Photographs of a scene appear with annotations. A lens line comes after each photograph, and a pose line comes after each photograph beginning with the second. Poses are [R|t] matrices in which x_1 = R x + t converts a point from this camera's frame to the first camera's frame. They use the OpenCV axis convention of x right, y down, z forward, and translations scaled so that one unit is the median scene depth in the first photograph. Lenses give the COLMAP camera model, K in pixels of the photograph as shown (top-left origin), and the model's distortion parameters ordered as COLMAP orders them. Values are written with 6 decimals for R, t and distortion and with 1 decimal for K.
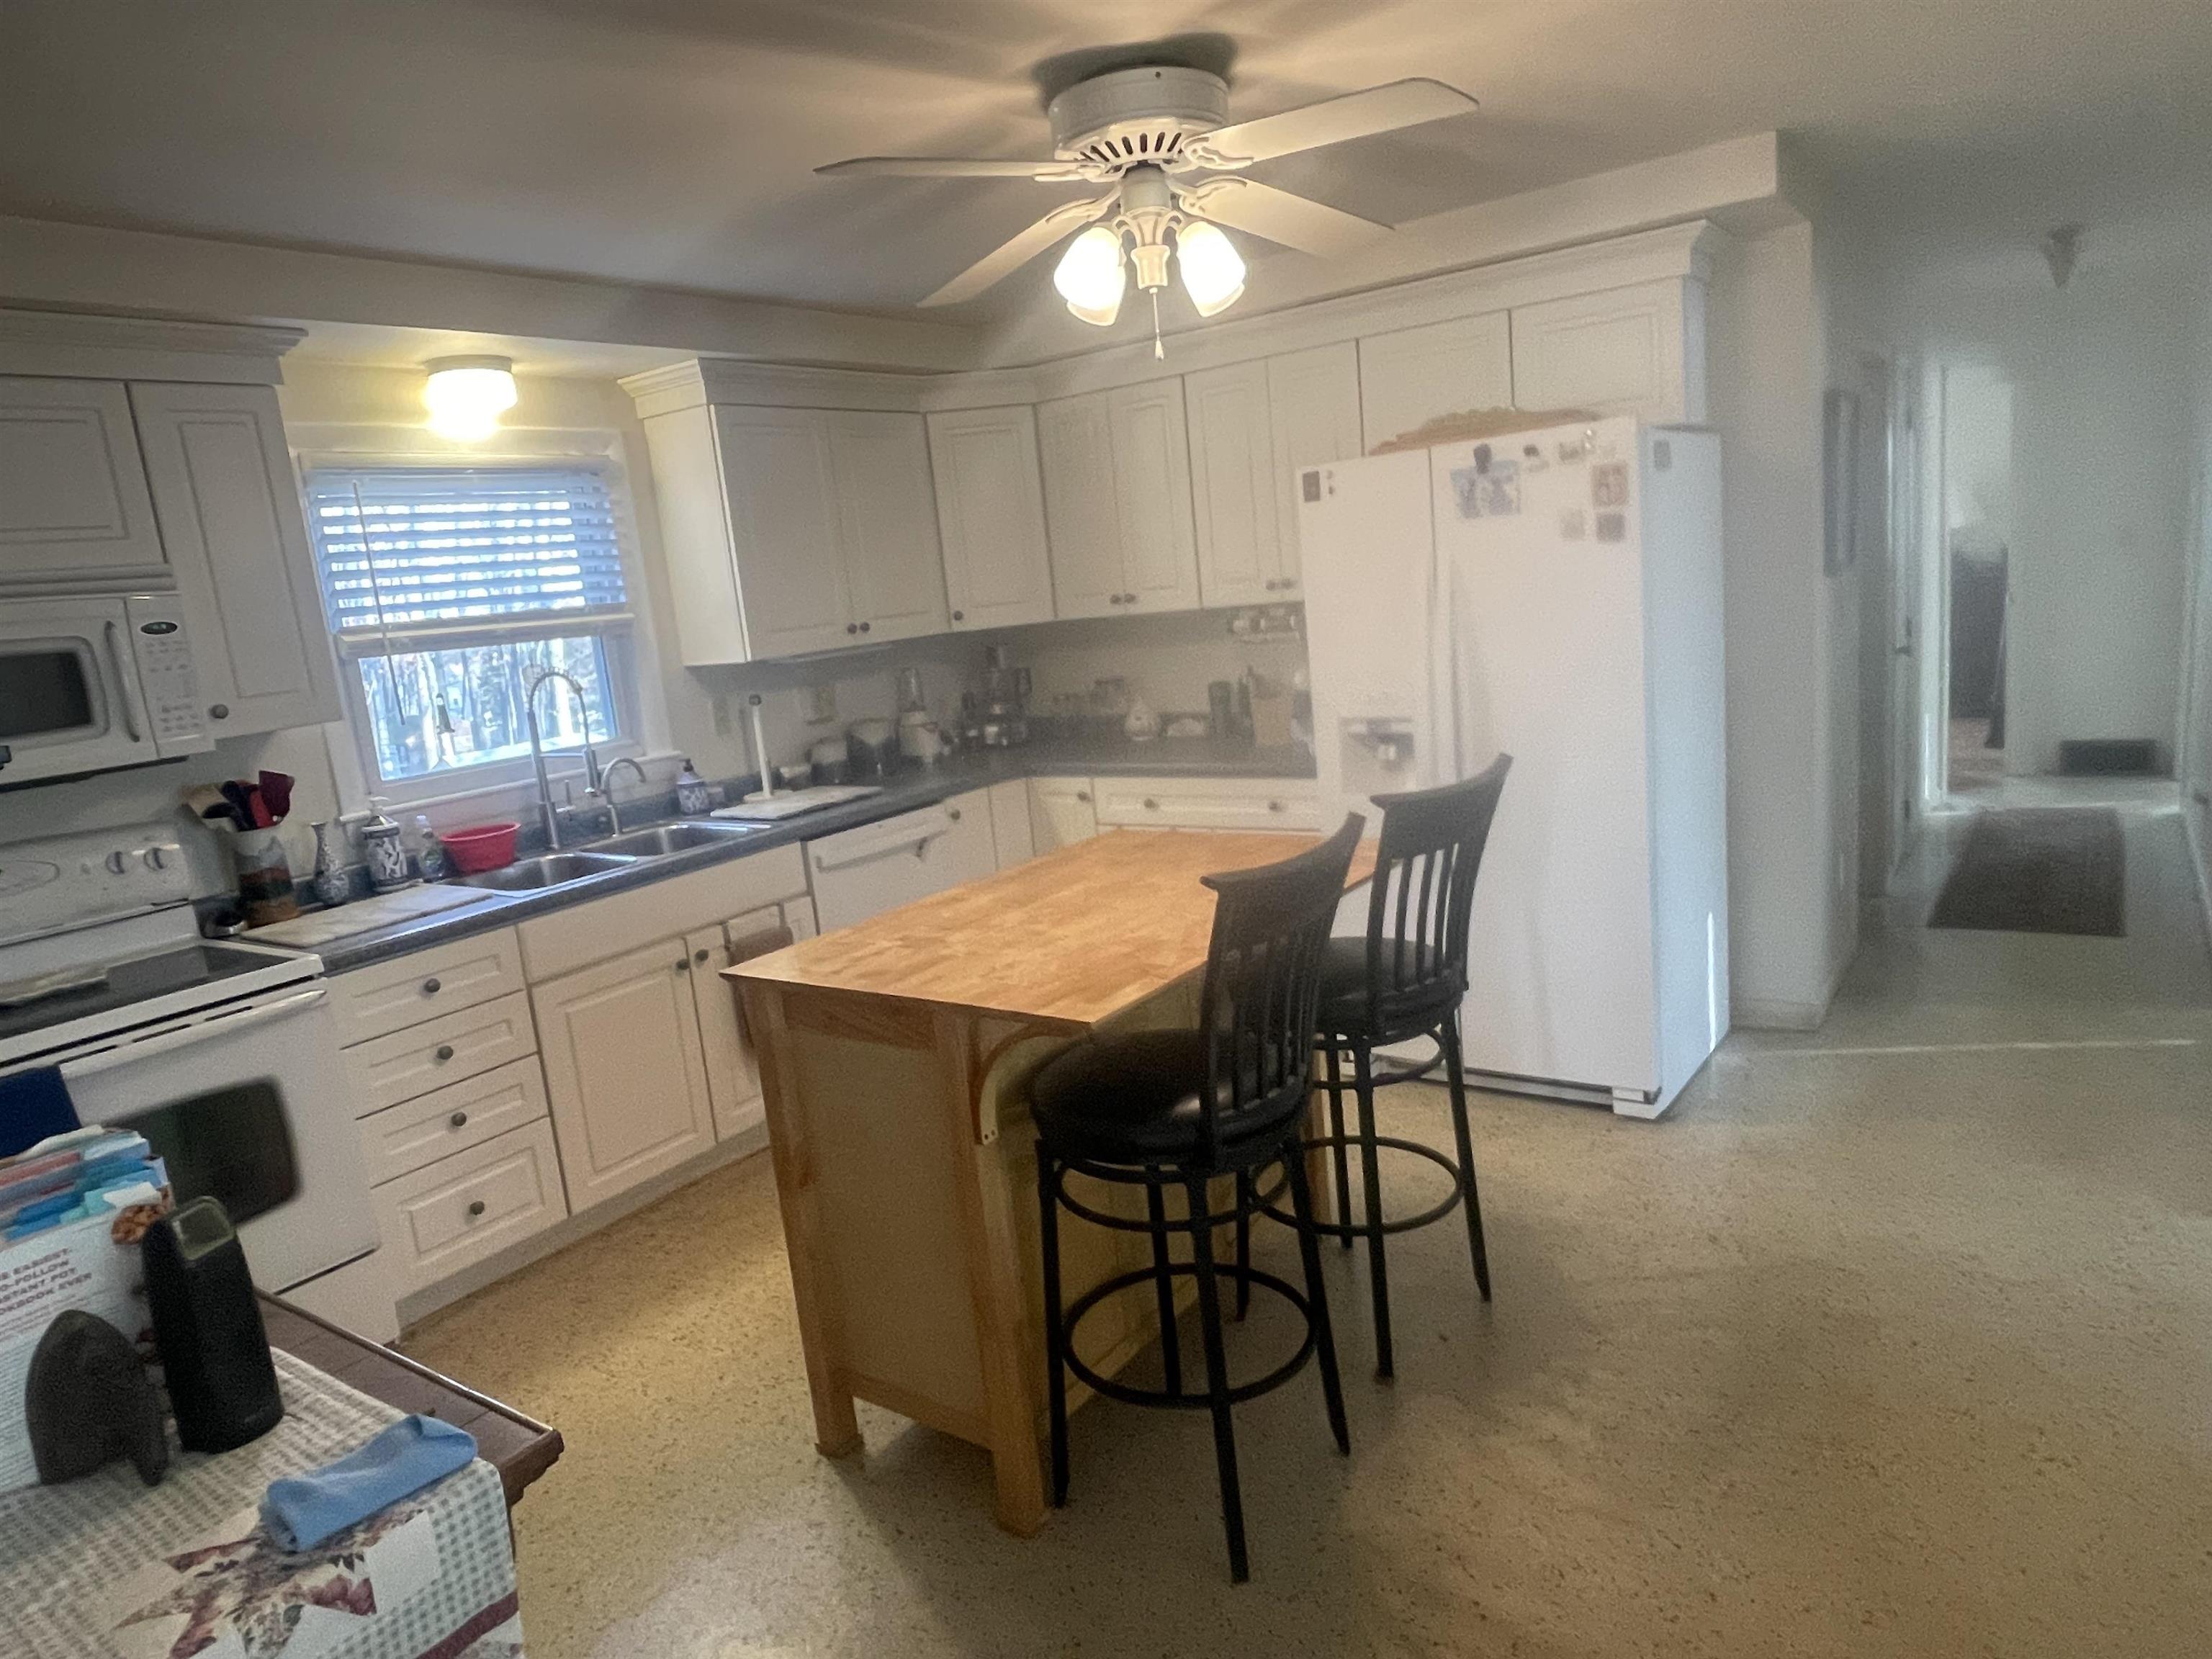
lens RADIAL K [[1389.5, 0, 1088.8], [0, 1389.5, 820.0], [0, 0, 1]] dist [-0.008947, 0.006941]
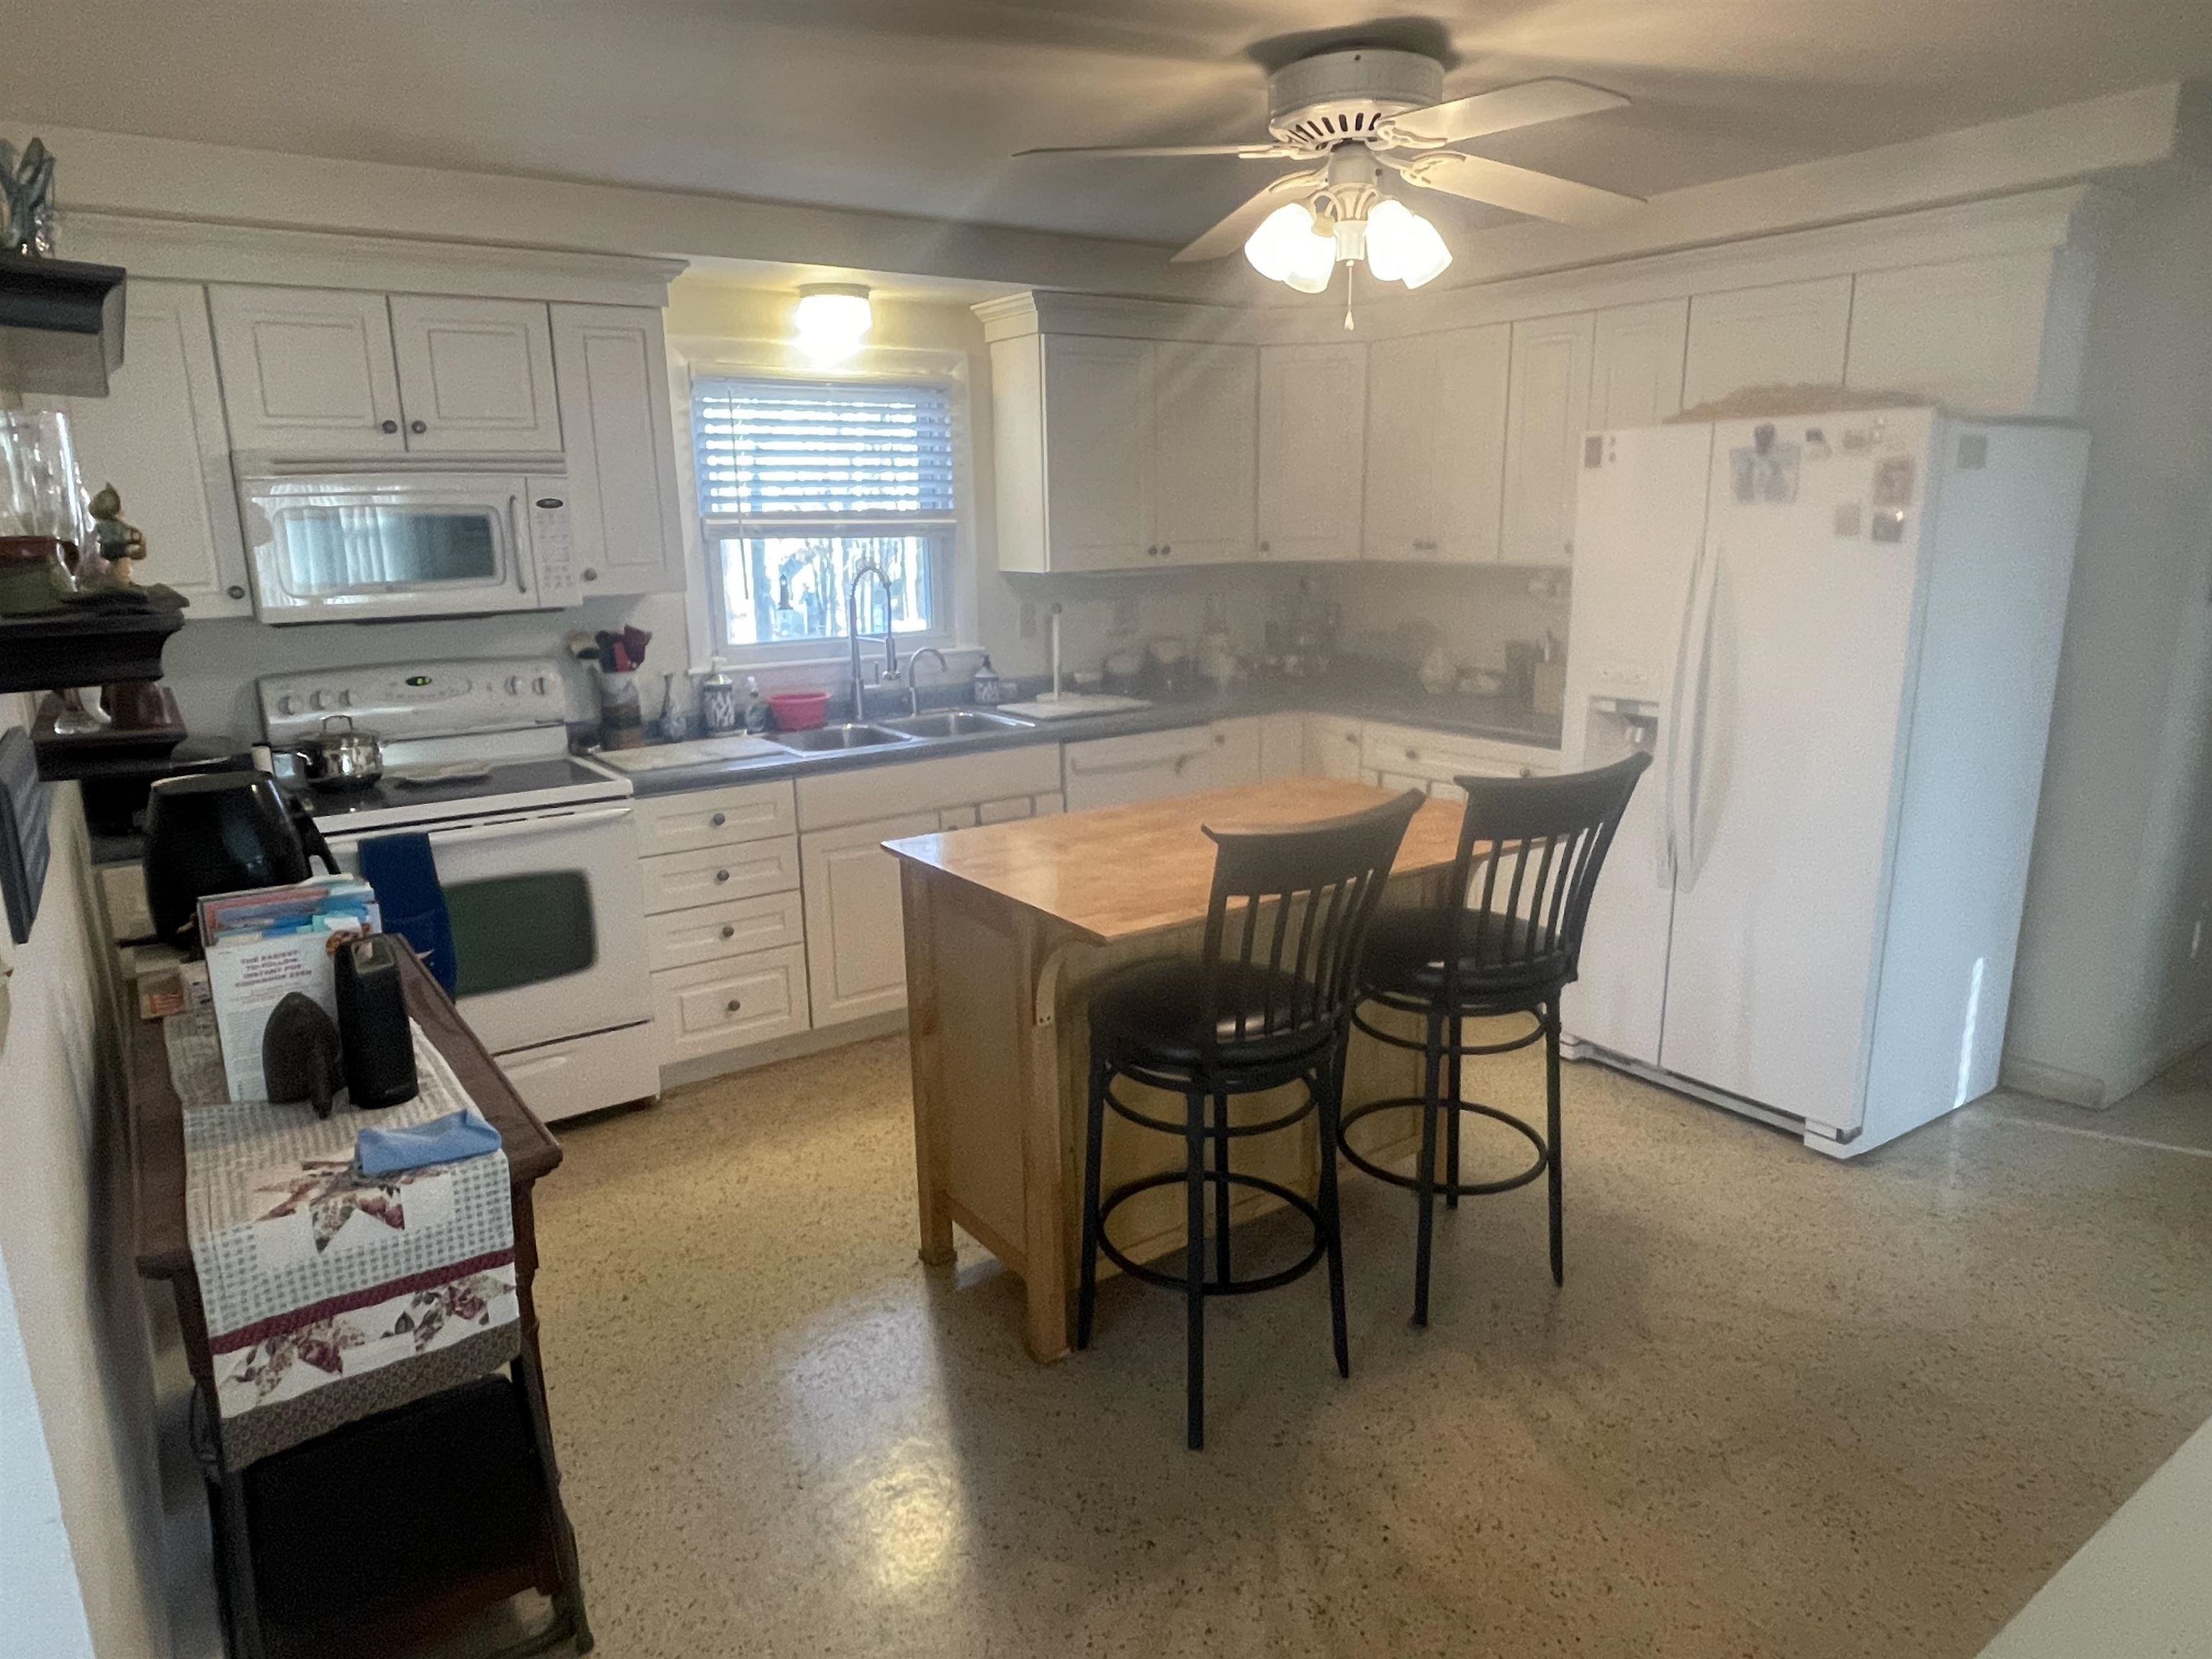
lens RADIAL K [[1389.5, 0, 1081.8], [0, 1389.5, 818.0], [0, 0, 1]] dist [-0.008947, 0.006941]
pose [[0.941361, 0.154305, -0.300049, 0.178967], [-0.134946, 0.987257, 0.084339, -0.024982], [0.309239, -0.038903, 0.950188, -0.050106]]
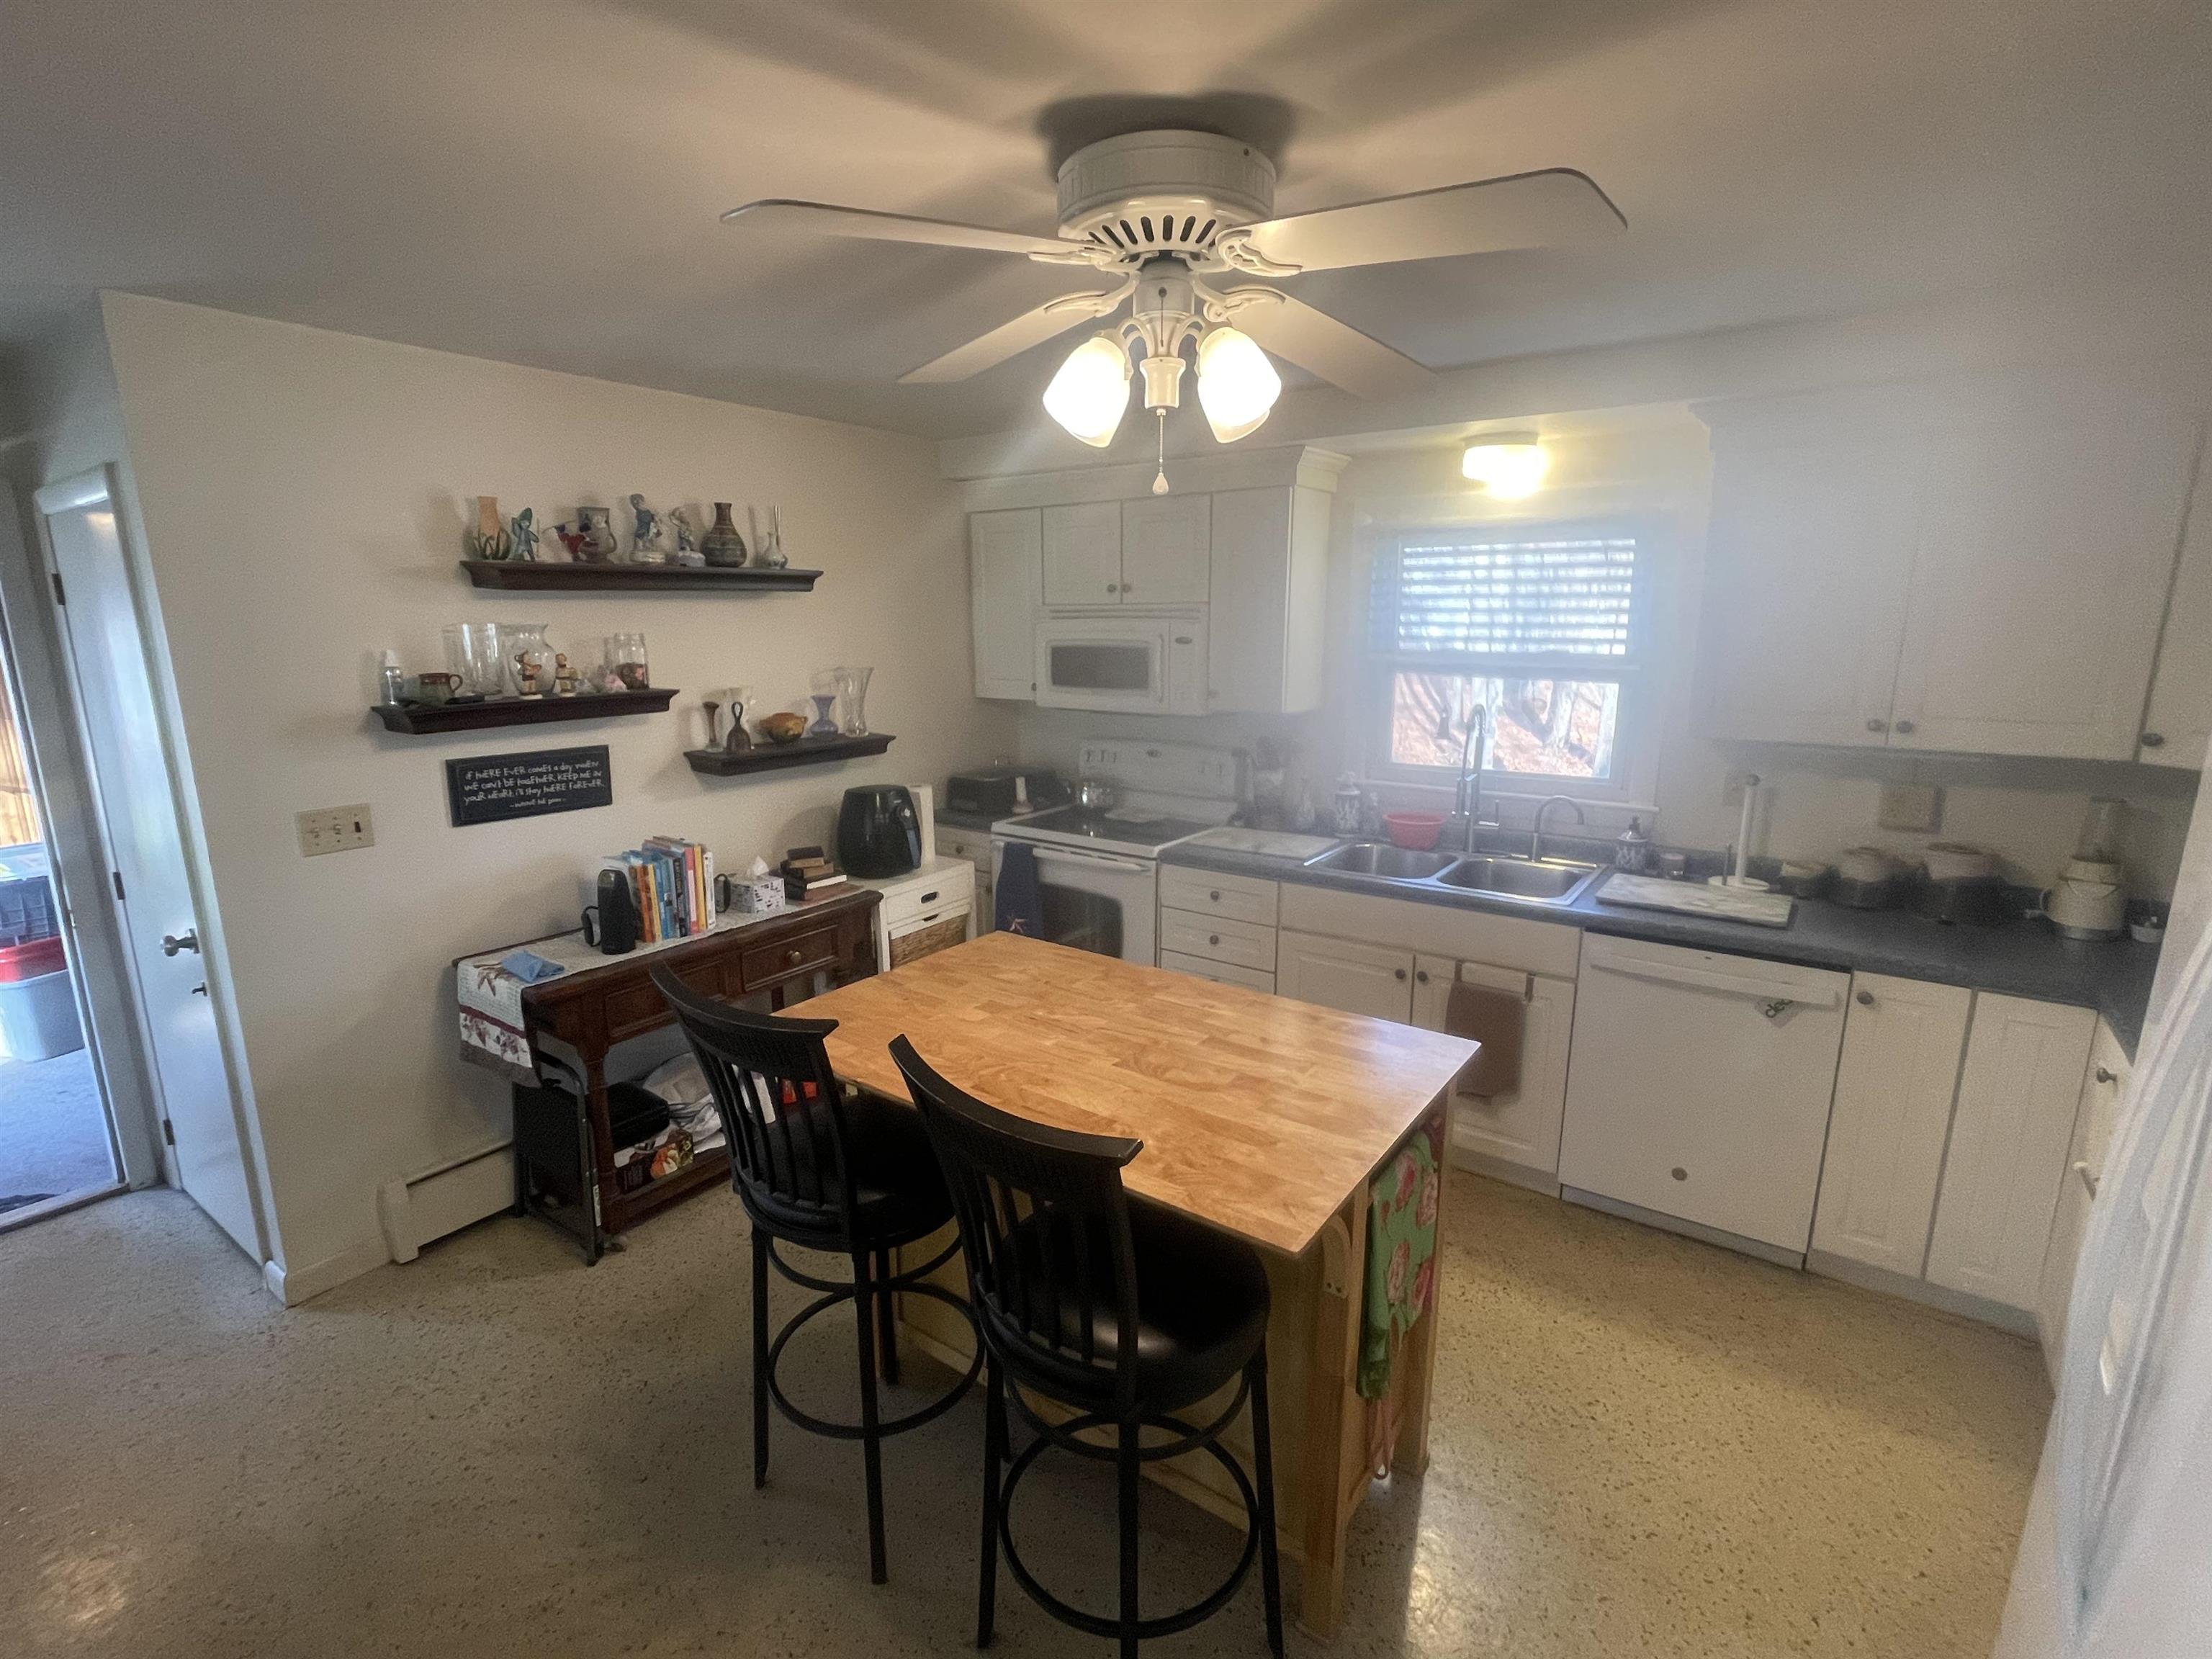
lens RADIAL K [[1029.4, 0, 1094.6], [0, 1029.4, 842.1], [0, 0, 1]] dist [-0.017254, -0.000011]
pose [[-0.006315, 0.317269, -0.948314, 0.547926], [-0.168061, 0.934508, 0.313769, -0.252251], [0.985756, 0.161356, 0.047419, 0.761961]]
